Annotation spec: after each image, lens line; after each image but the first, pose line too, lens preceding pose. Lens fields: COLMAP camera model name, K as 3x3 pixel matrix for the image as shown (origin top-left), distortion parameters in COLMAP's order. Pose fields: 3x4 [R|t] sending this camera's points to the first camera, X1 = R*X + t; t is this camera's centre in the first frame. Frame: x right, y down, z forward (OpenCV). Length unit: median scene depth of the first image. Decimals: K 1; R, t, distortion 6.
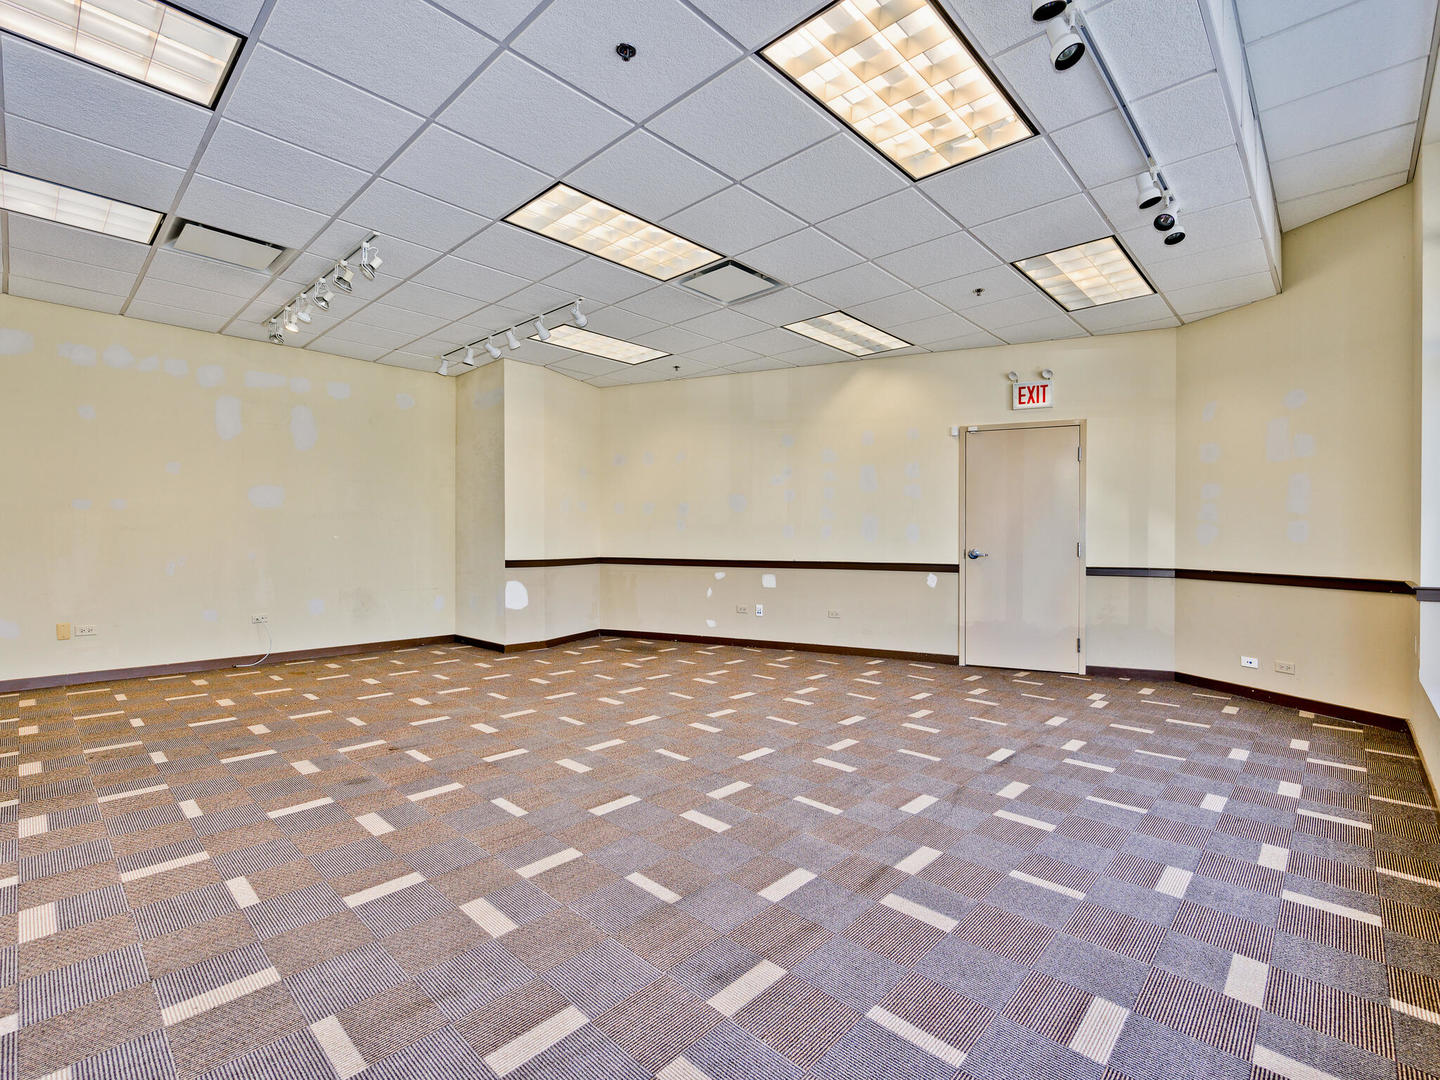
lens RADIAL K [[652.1, 0, 714.8], [0, 652.1, 542.9], [0, 0, 1]] dist [-0.003835, 0.000400]
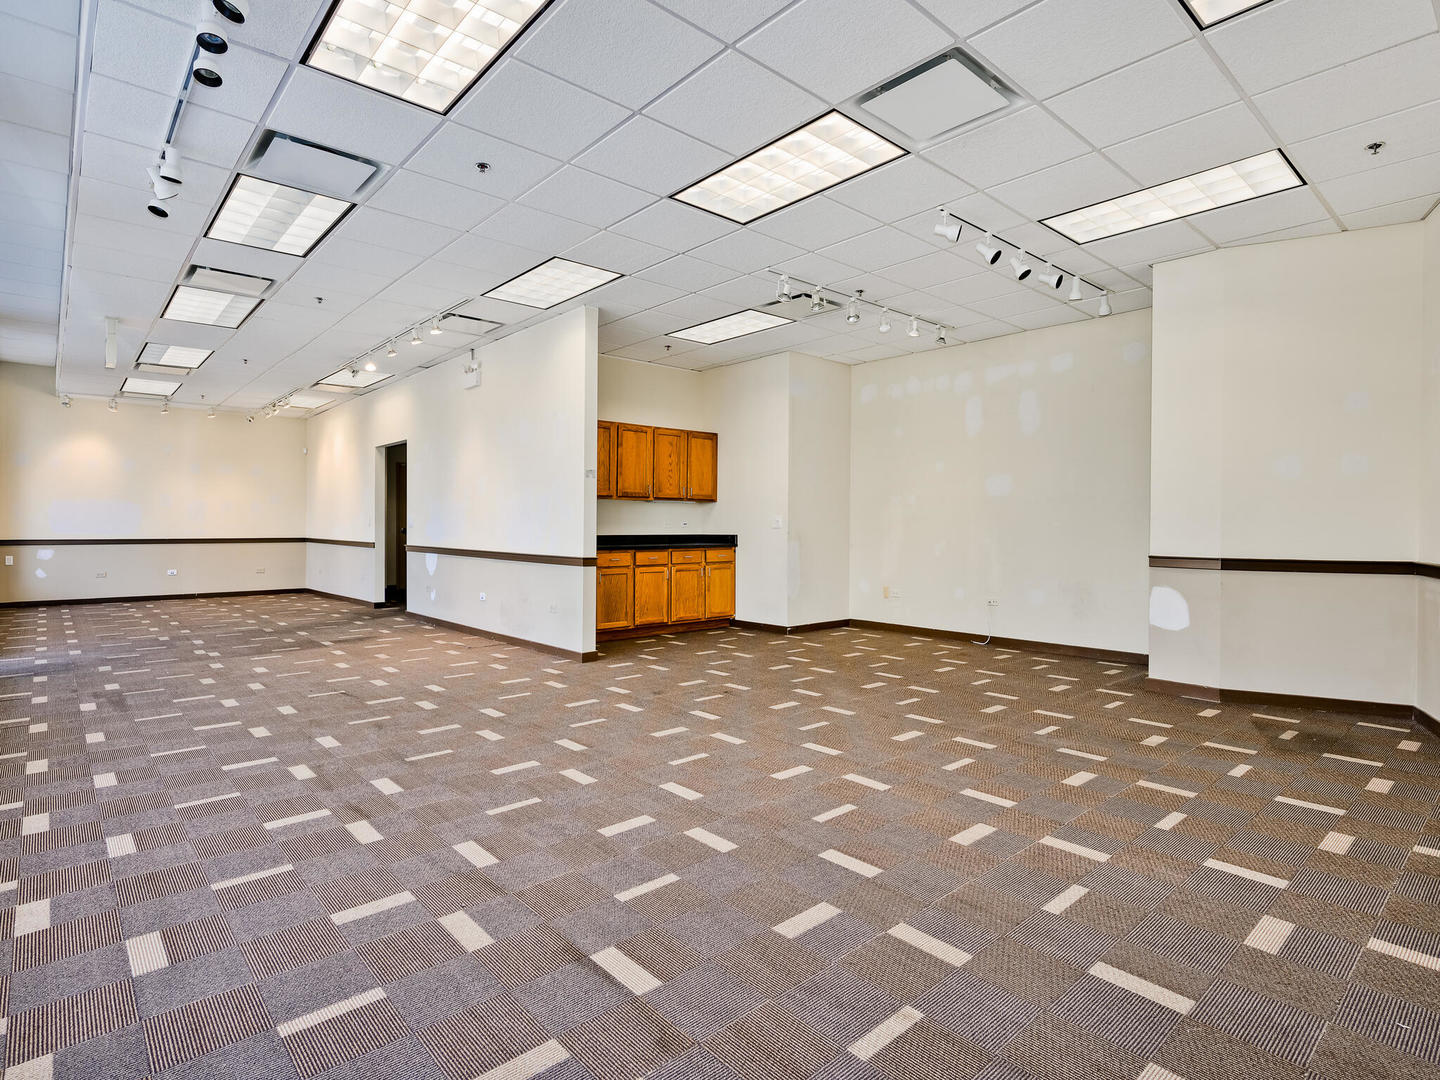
lens RADIAL K [[780.8, 0, 717.8], [0, 780.8, 541.1], [0, 0, 1]] dist [-0.004837, -0.001279]
pose [[-0.087524, 0.014920, -0.996051, 1.062154], [-0.008521, 0.999840, 0.015725, 0.004687], [0.996126, 0.009864, -0.087383, 1.191906]]
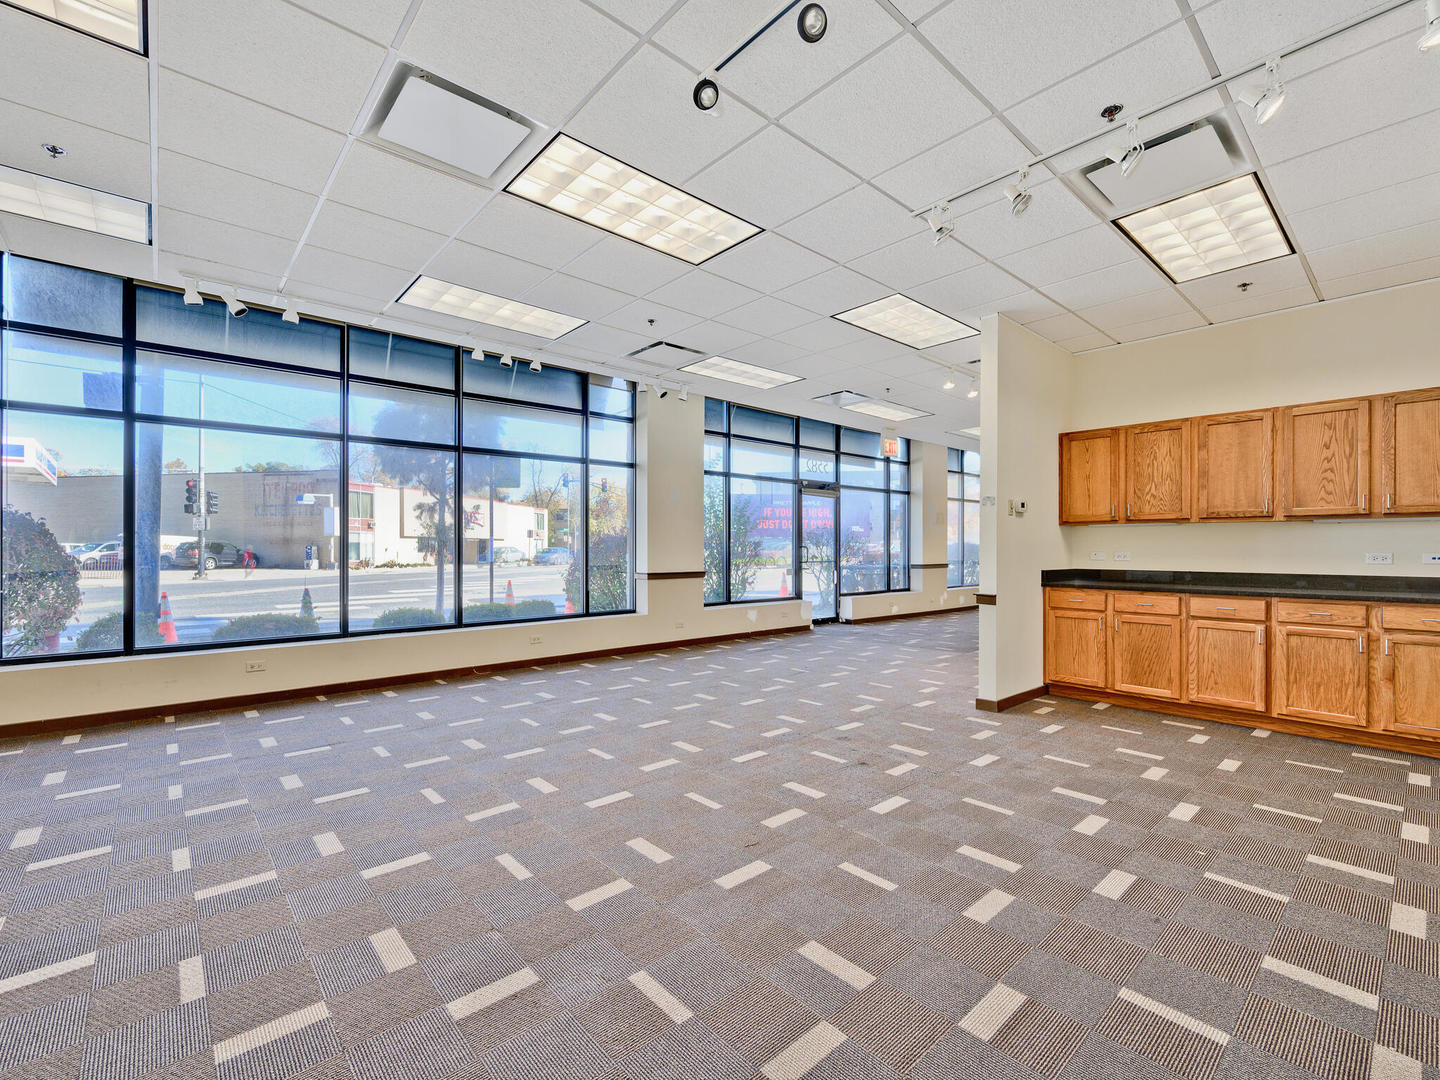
lens RADIAL K [[616.6, 0, 722.8], [0, 616.6, 537.4], [0, 0, 1]] dist [-0.001450, -0.000395]
pose [[-0.996839, -0.005226, 0.079270, -0.370227], [-0.005928, 0.999945, -0.008626, -0.033195], [-0.079221, -0.009068, -0.996816, 2.129602]]
